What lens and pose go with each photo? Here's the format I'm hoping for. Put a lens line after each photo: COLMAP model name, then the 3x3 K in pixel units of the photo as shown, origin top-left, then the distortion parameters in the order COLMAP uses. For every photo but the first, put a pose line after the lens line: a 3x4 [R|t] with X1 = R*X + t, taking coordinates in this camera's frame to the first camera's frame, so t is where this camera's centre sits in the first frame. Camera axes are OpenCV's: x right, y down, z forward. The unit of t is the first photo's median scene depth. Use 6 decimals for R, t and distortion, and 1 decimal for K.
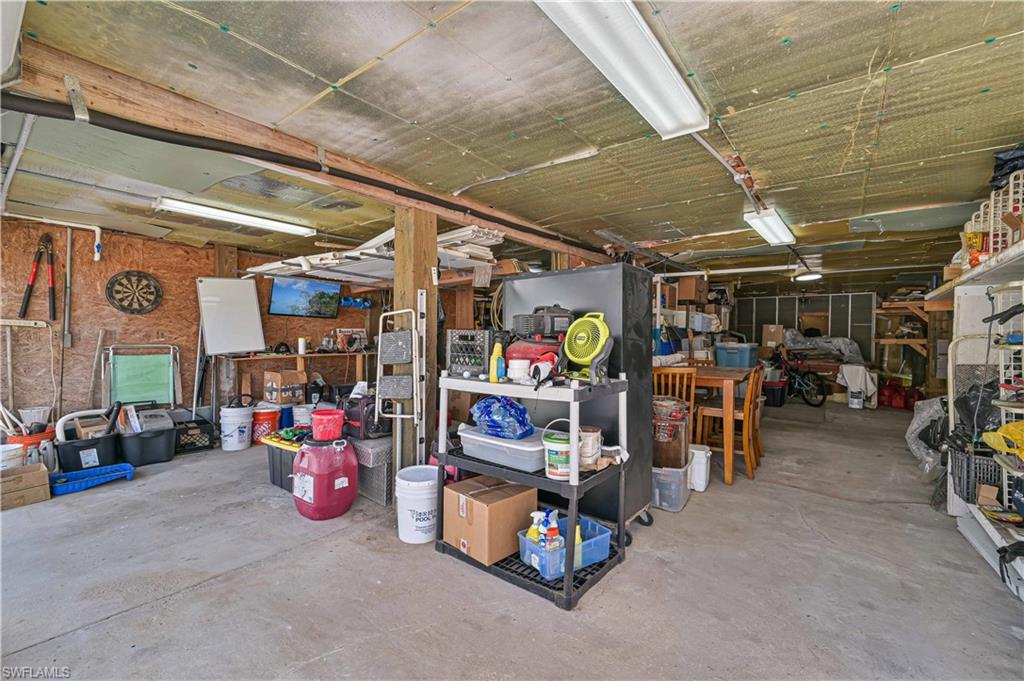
lens RADIAL K [[439.1, 0, 511.3], [0, 439.1, 339.9], [0, 0, 1]] dist [-0.000009, -0.000023]
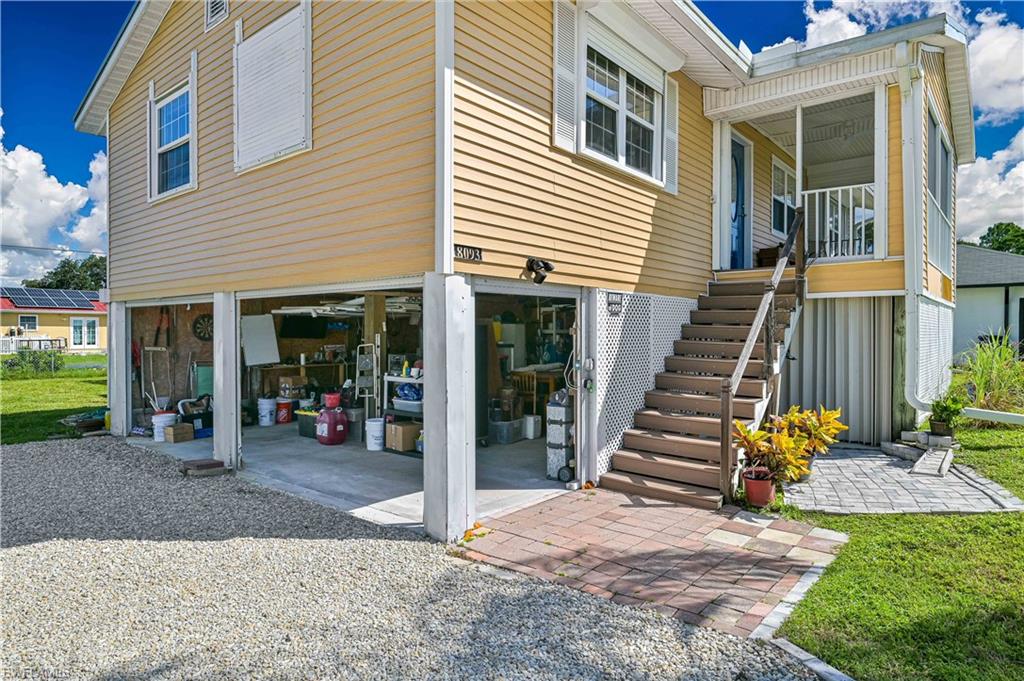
lens RADIAL K [[598.3, 0, 512.7], [0, 598.3, 339.2], [0, 0, 1]] dist [-0.004917, -0.000547]
pose [[0.999540, -0.008076, -0.029220, 0.486650], [0.008038, 0.999967, -0.001417, -0.078017], [0.029230, 0.001181, 0.999572, -1.701750]]
